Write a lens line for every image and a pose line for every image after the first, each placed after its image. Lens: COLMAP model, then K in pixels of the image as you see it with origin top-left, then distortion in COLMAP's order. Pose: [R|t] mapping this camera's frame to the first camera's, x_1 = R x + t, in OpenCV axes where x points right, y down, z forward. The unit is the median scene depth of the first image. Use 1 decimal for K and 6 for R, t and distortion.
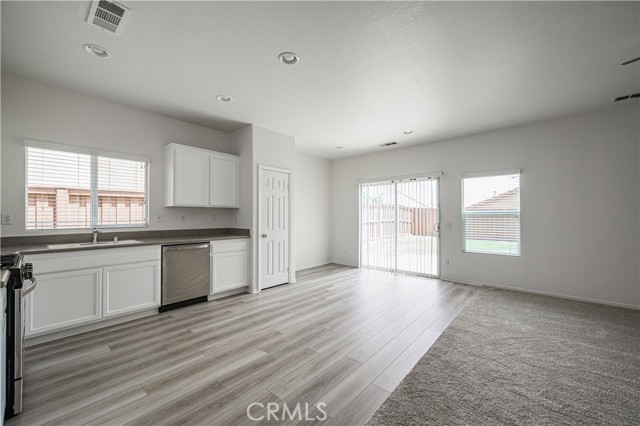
lens RADIAL K [[252.1, 0, 320.0], [0, 252.1, 213.0], [0, 0, 1]] dist [0.001504, 0.000070]
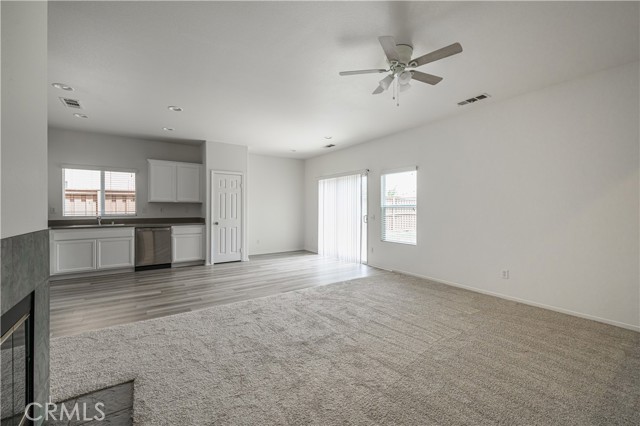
lens RADIAL K [[262.2, 0, 329.6], [0, 262.2, 211.0], [0, 0, 1]] dist [-0.007288, -0.000178]
pose [[0.970631, 0.003366, -0.240548, 0.730072], [0.000970, 0.999839, 0.017907, 0.000335], [0.240570, -0.017614, 0.970472, -0.209560]]
